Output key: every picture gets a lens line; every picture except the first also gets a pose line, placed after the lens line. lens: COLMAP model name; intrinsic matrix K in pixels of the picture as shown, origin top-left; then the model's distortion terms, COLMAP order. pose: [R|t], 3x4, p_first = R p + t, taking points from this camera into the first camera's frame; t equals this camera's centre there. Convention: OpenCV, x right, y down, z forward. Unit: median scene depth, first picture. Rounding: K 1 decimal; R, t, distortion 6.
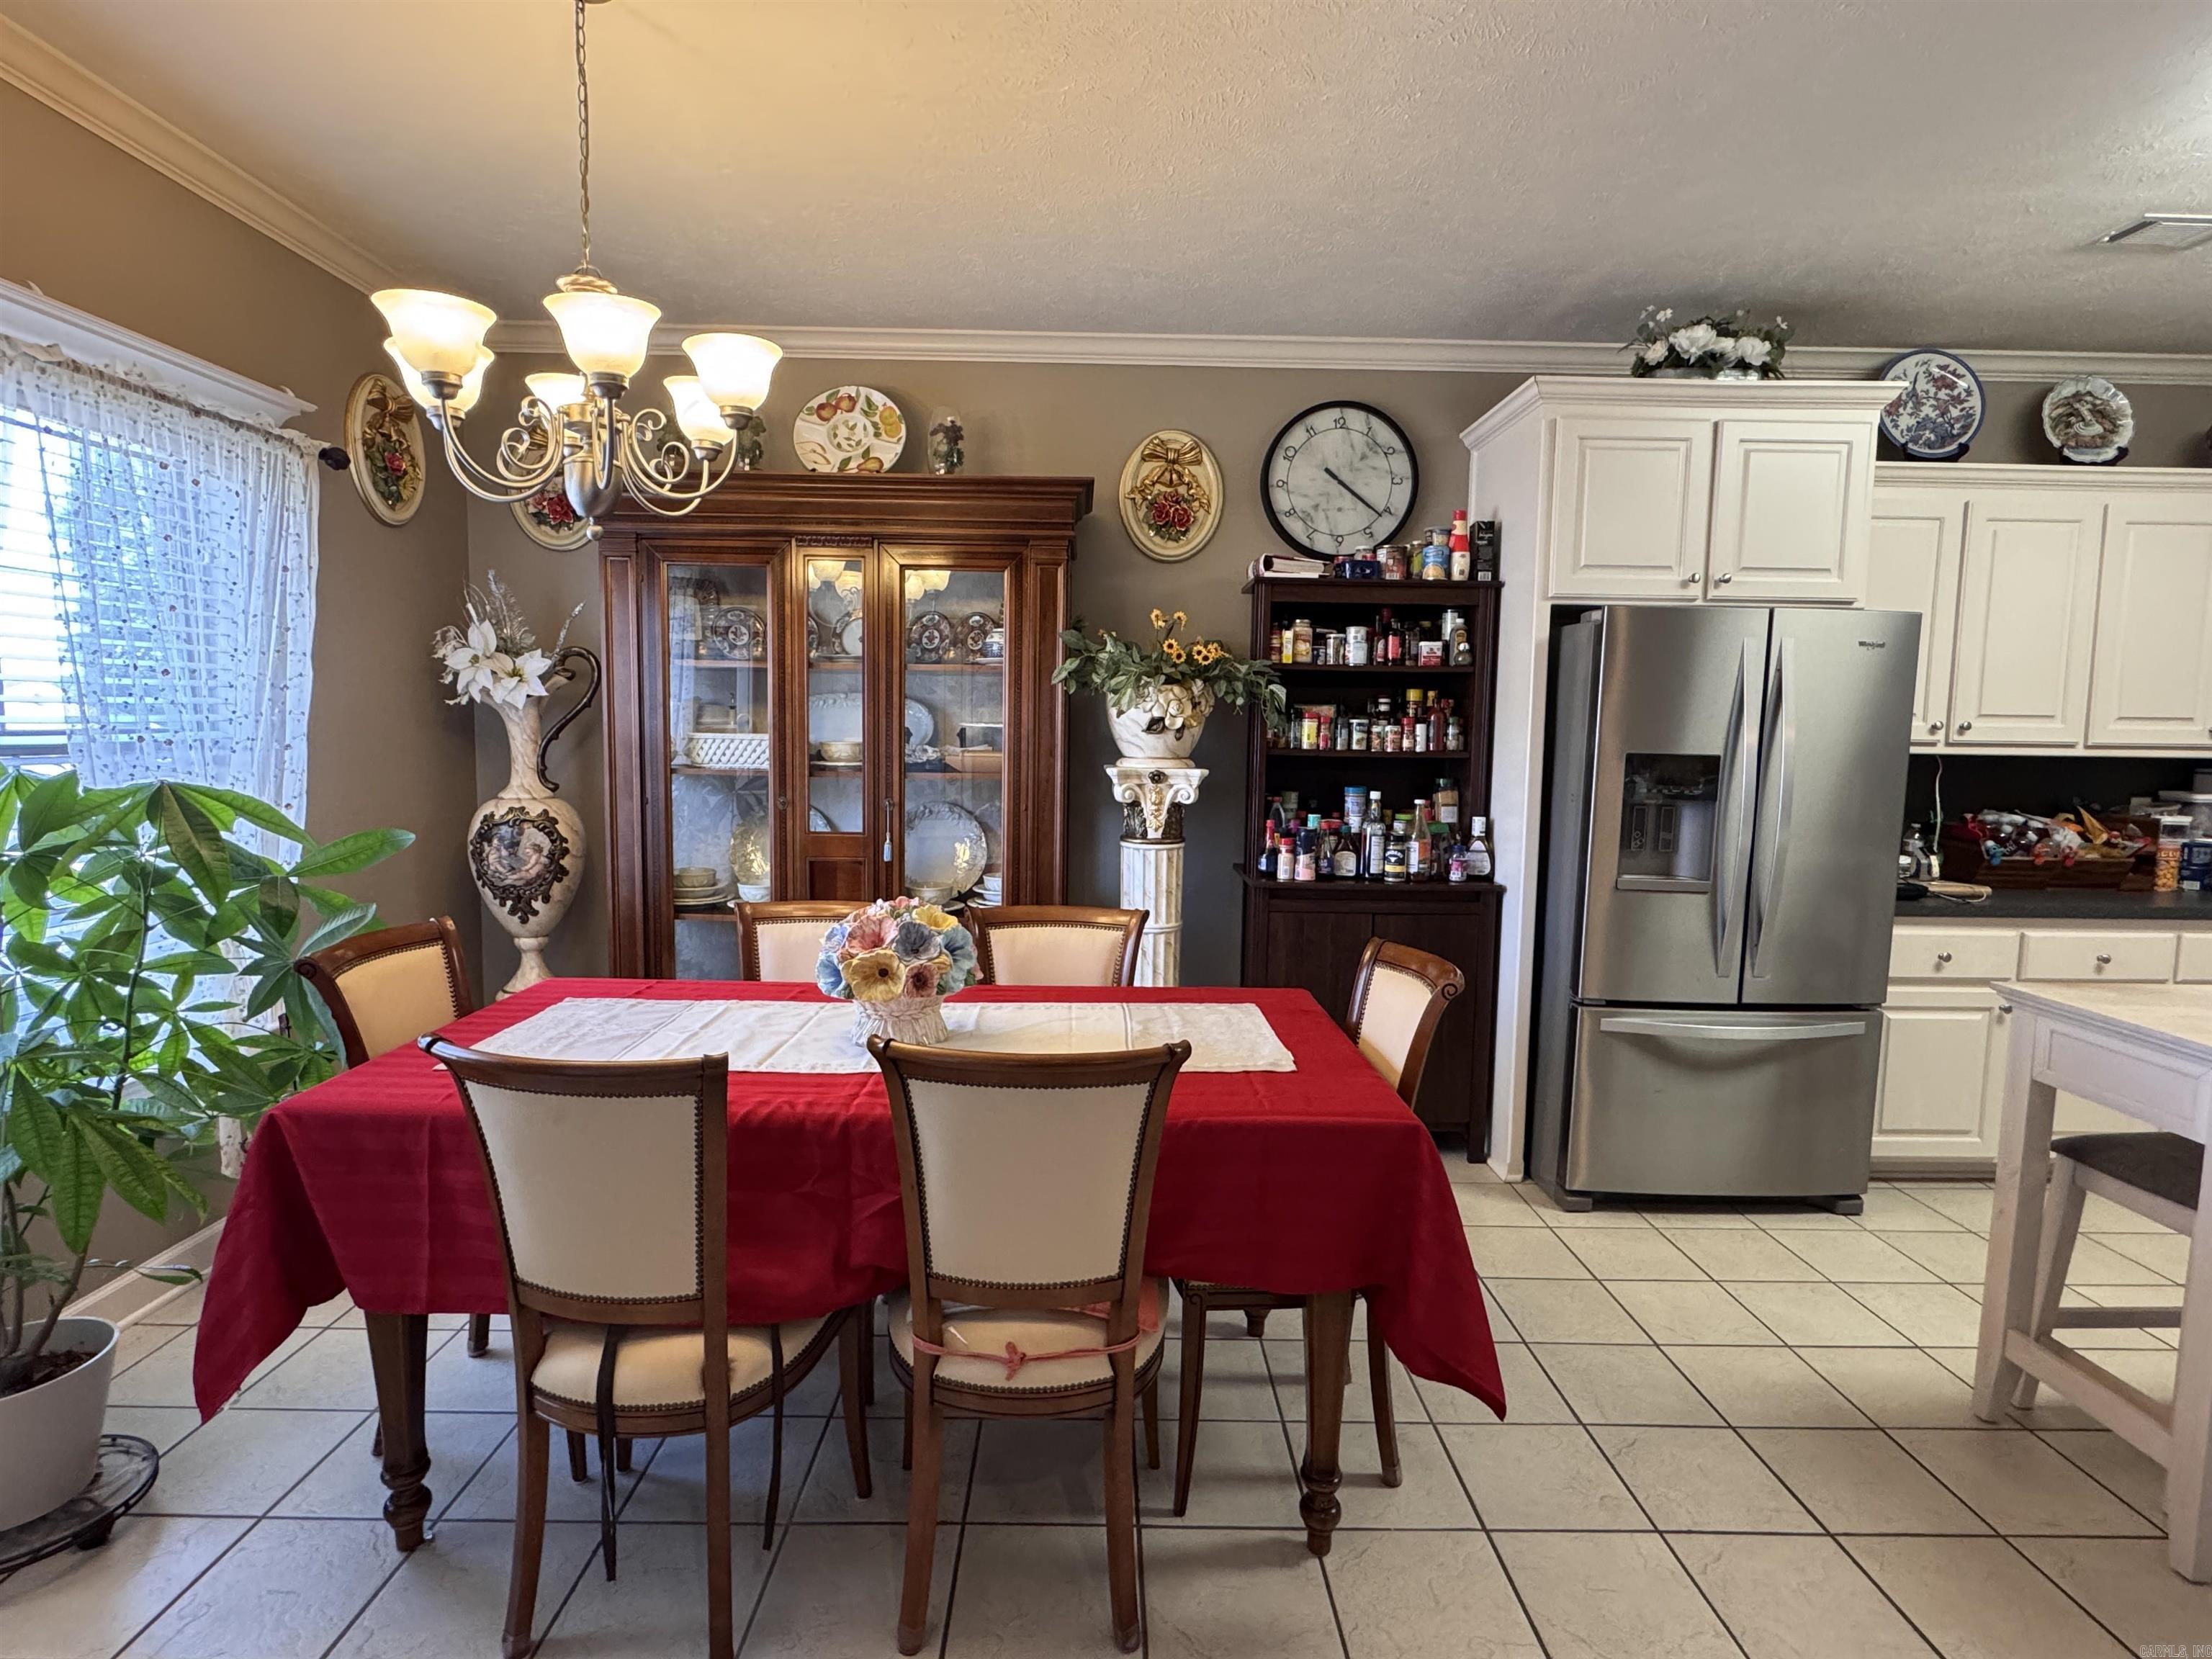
lens RADIAL K [[1116.1, 0, 1106.0], [0, 1116.1, 829.5], [0, 0, 1]] dist [-0.000652, -0.000504]
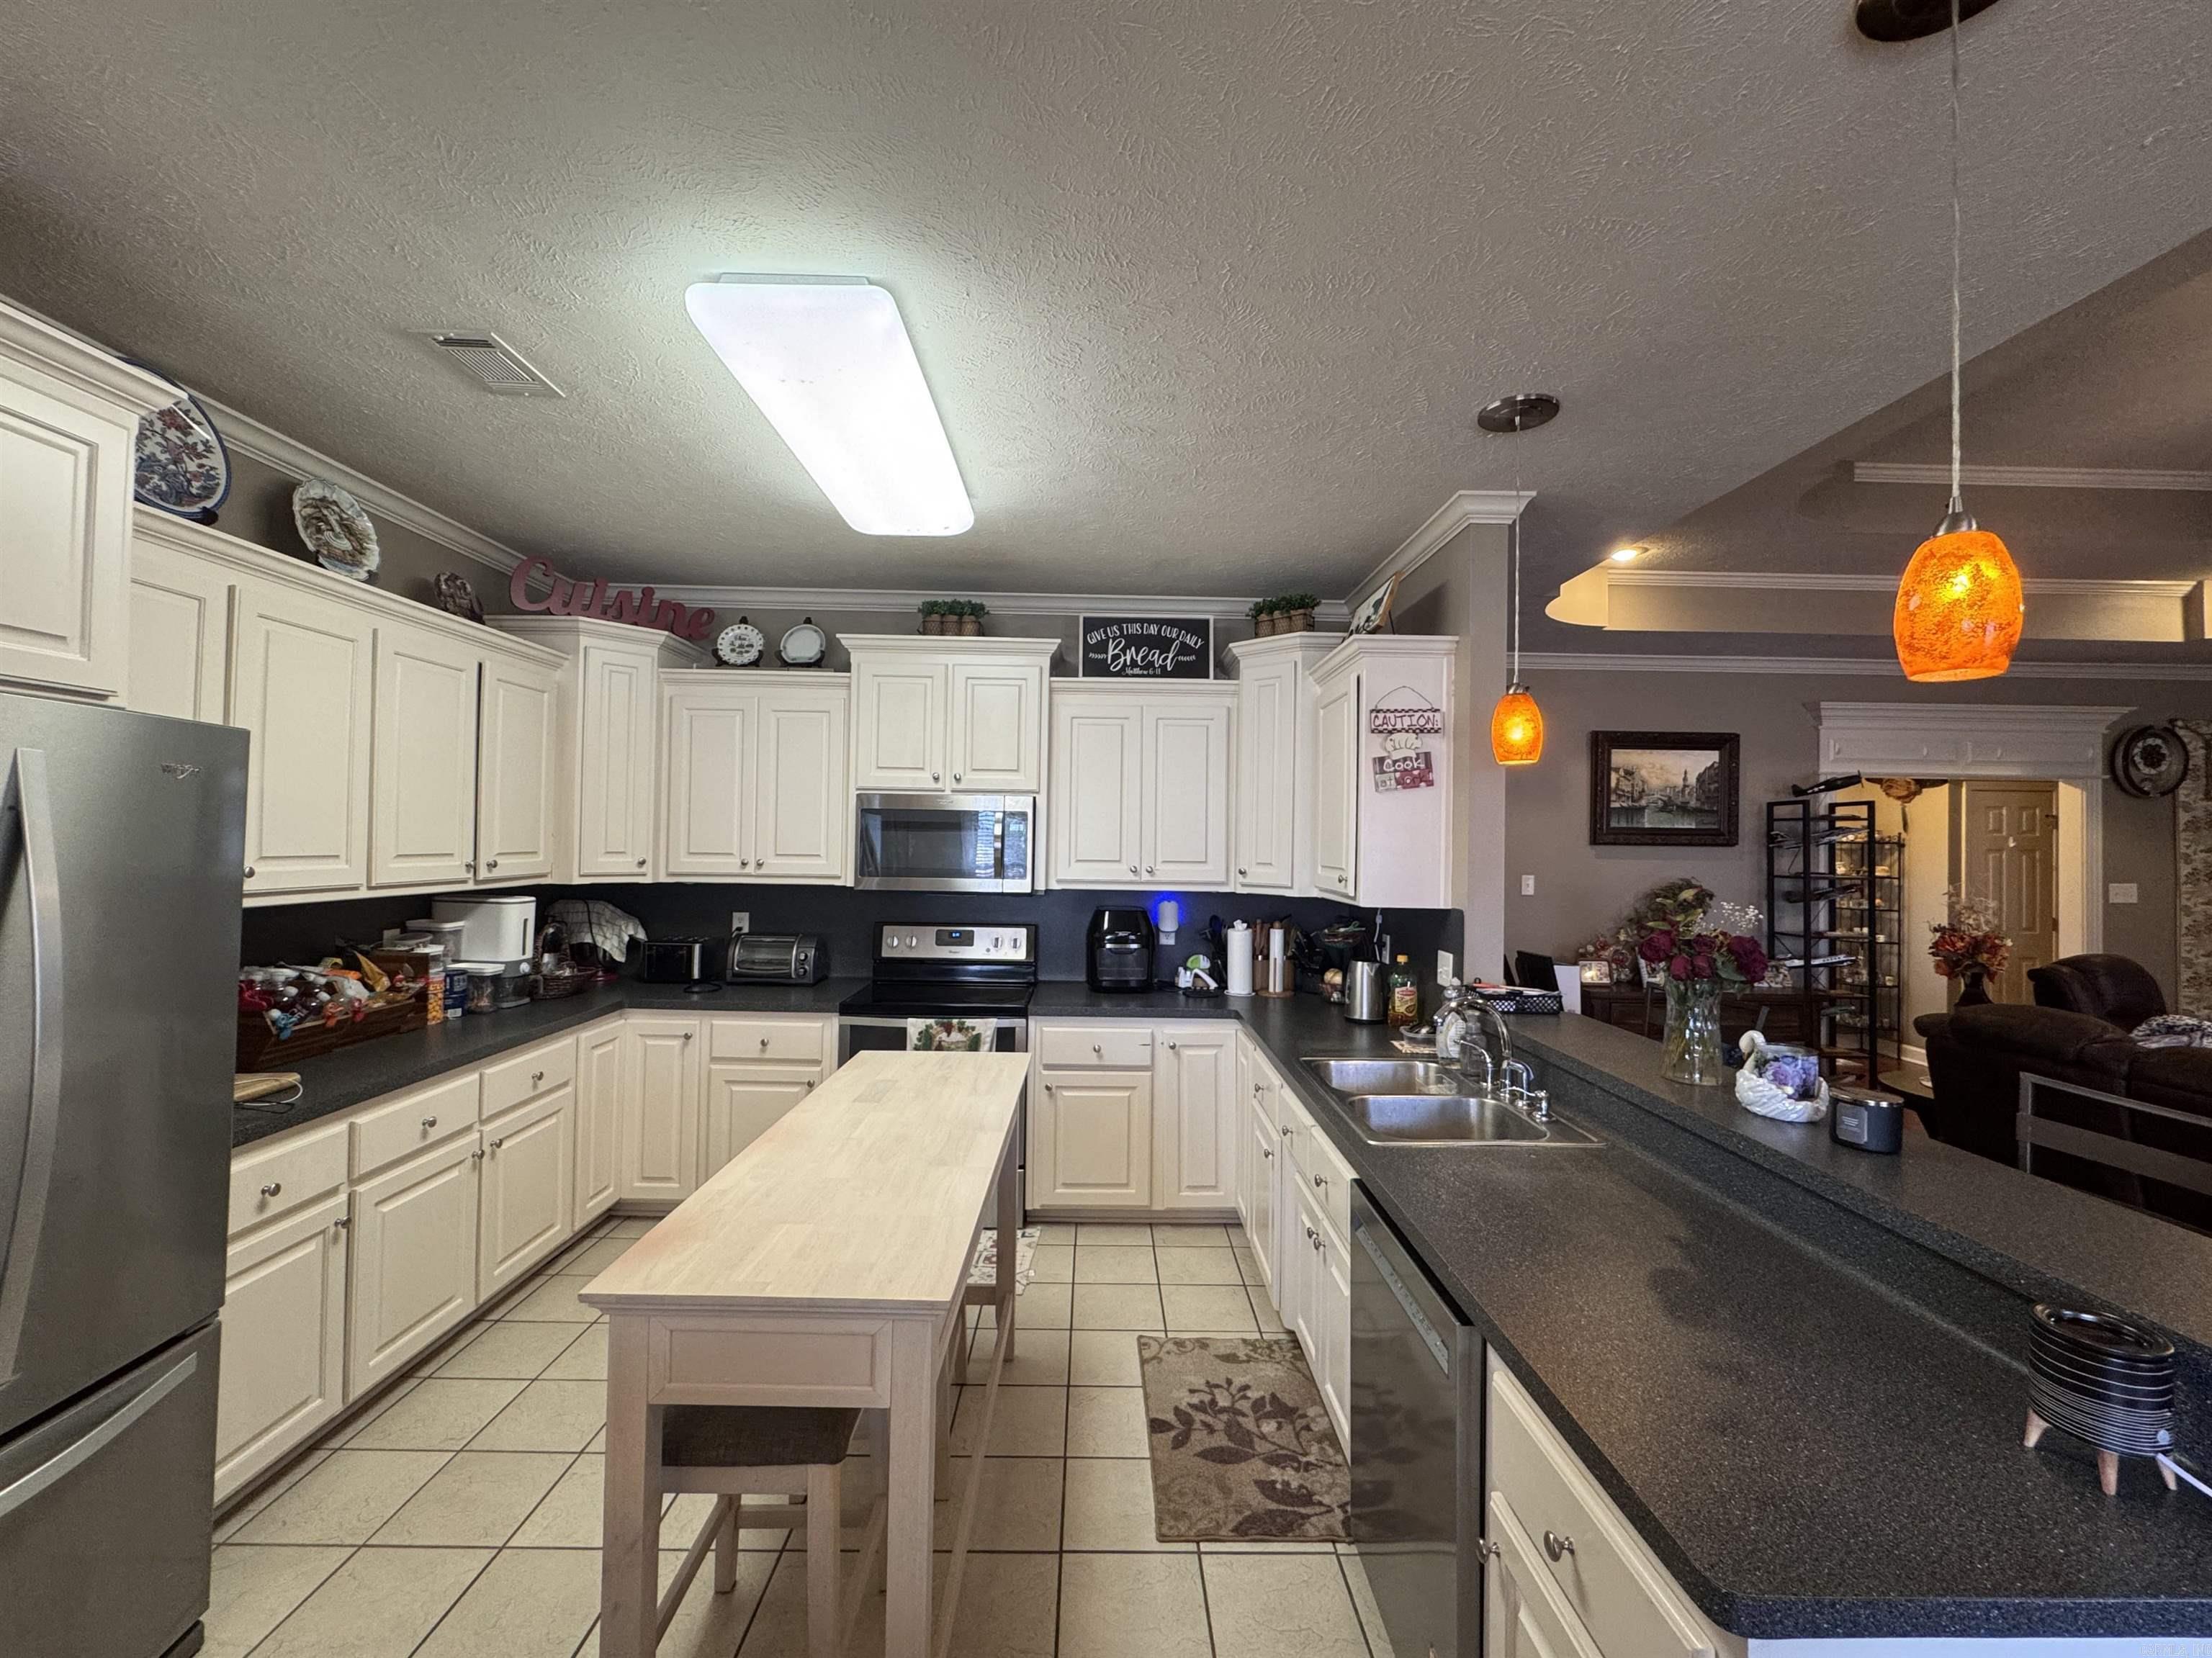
lens RADIAL K [[901.6, 0, 1106.0], [0, 901.6, 829.0], [0, 0, 1]] dist [-0.002688, 0.000122]
pose [[-0.003960, -0.000322, 0.999992, 0.144071], [0.071744, 0.997423, 0.000606, -0.082167], [-0.997415, 0.071746, -0.003927, 0.411617]]
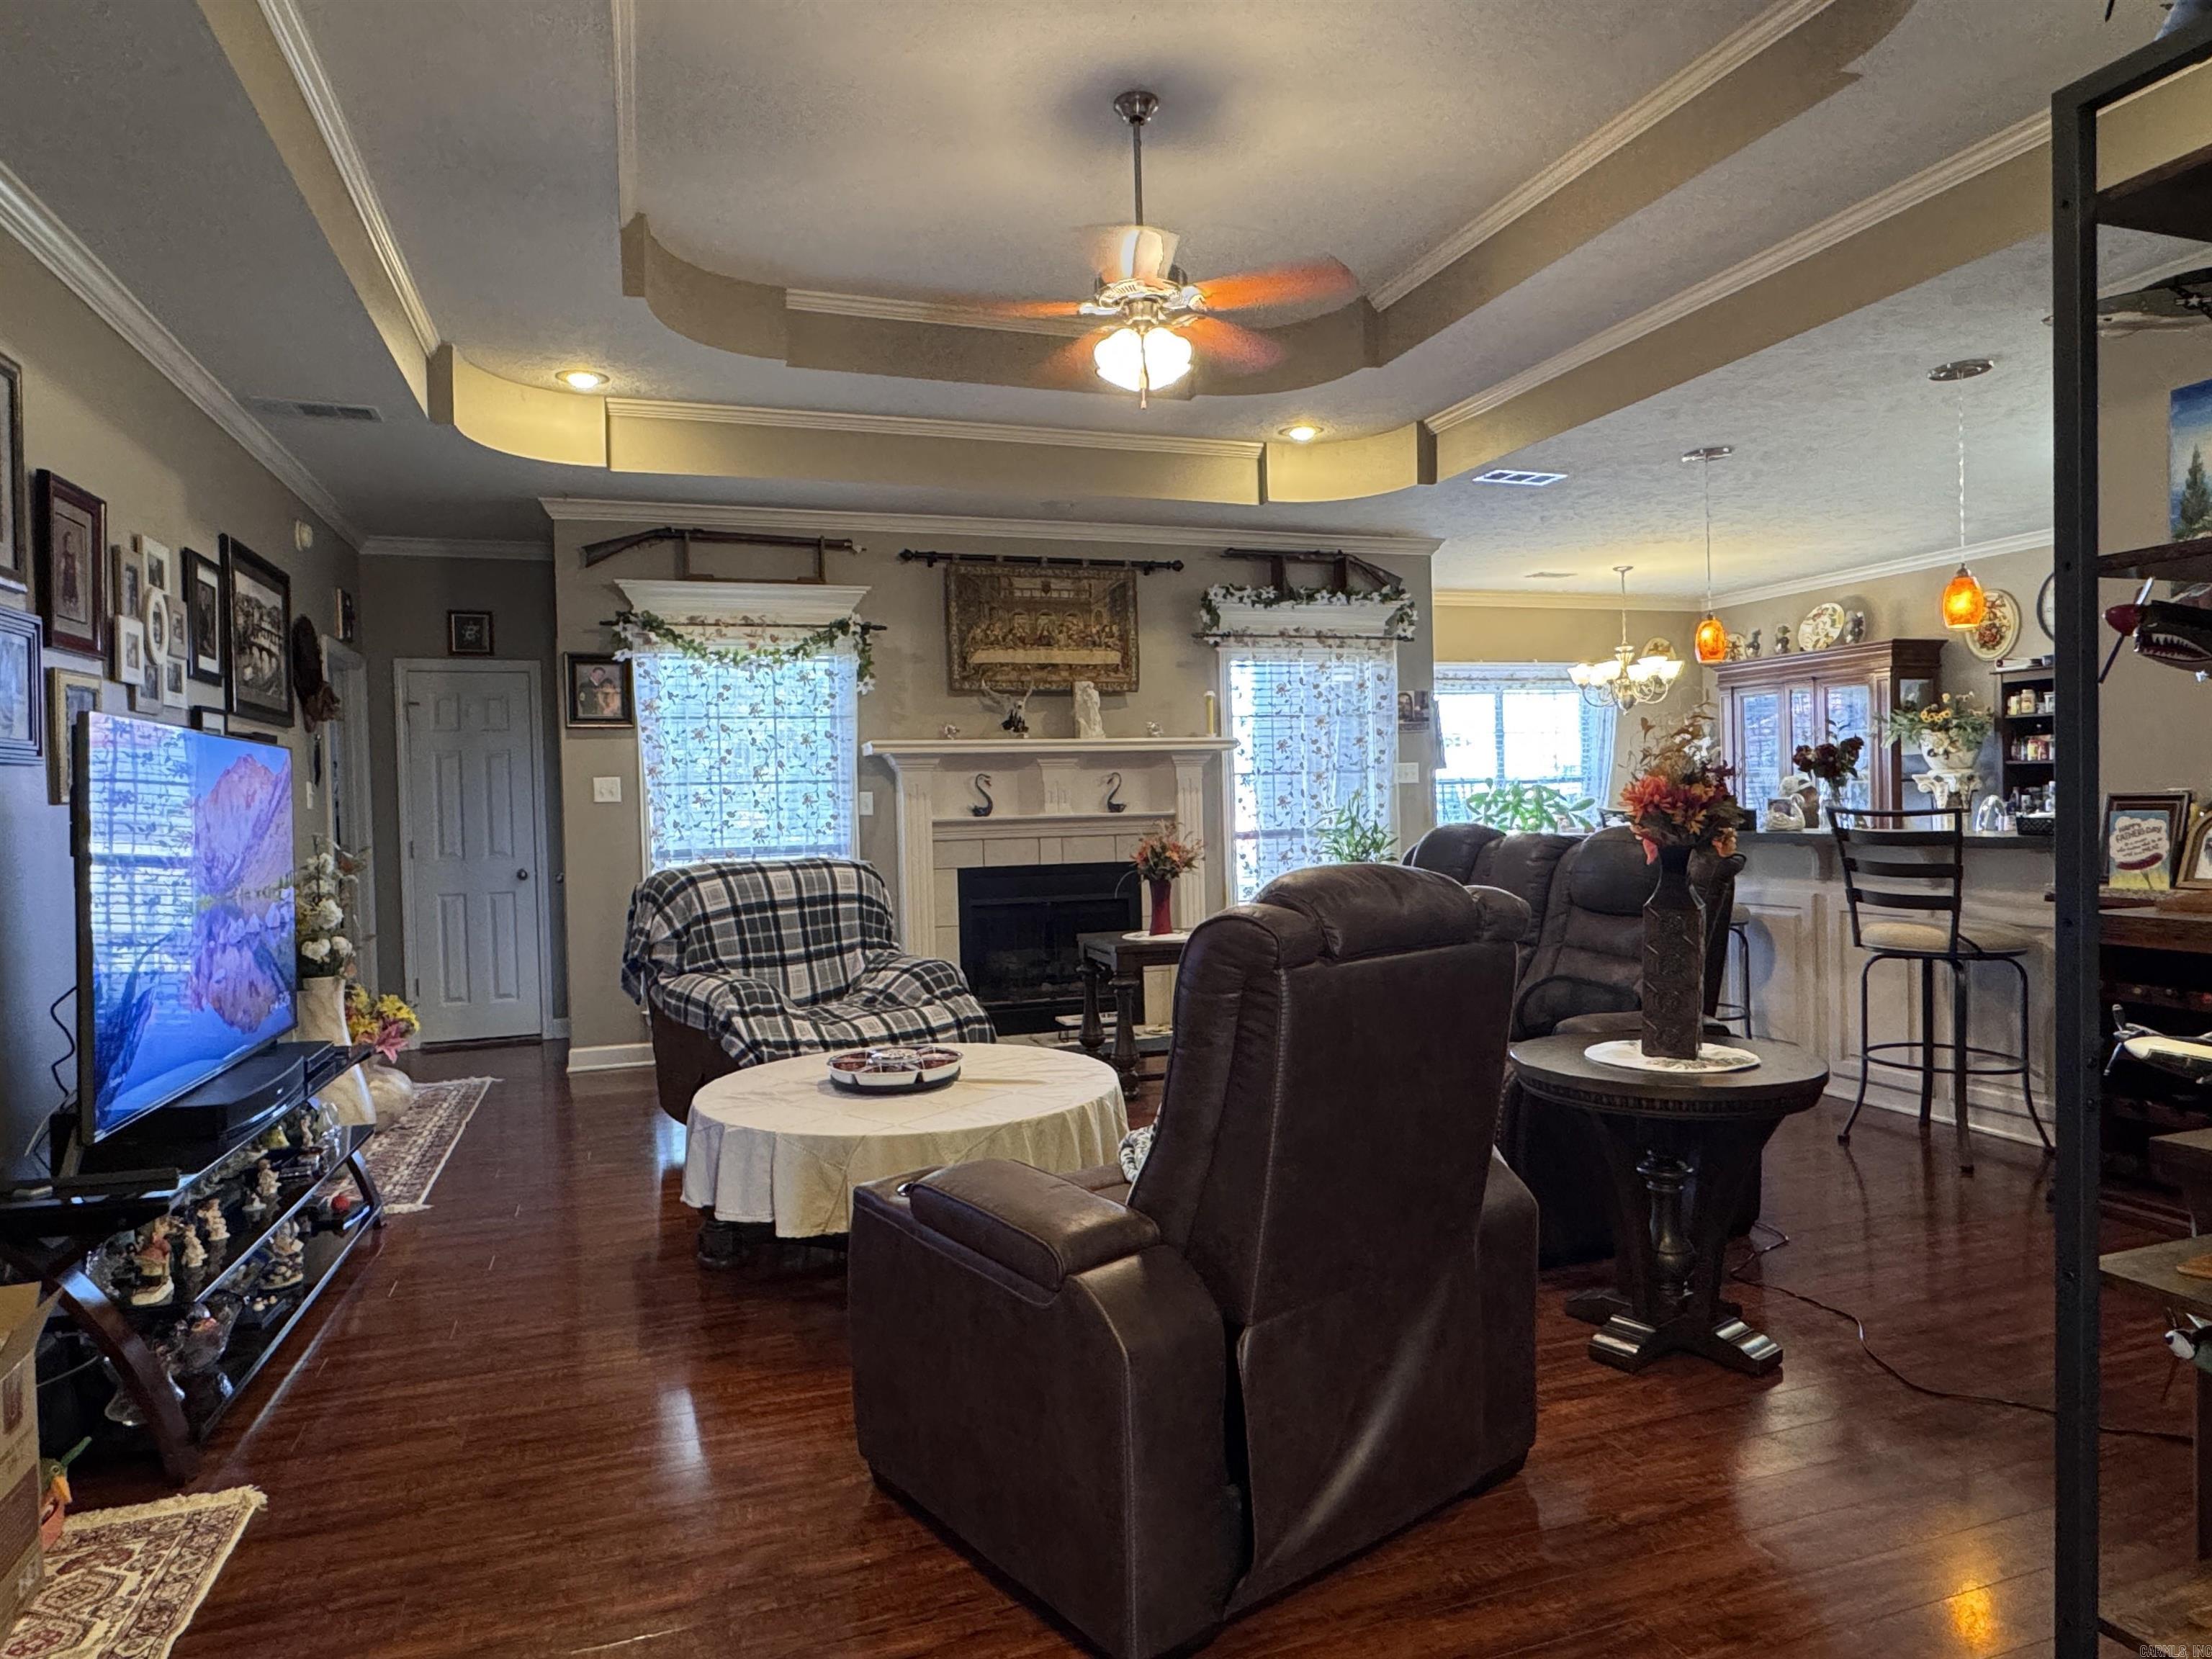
lens RADIAL K [[1327.7, 0, 1106.0], [0, 1327.7, 829.5], [0, 0, 1]] dist [0.023110, -0.000322]
pose [[0.320799, -0.002922, -0.947143, 1.824382], [-0.052757, 0.998388, -0.020949, 0.171084], [0.945677, 0.056689, 0.320127, -1.152784]]
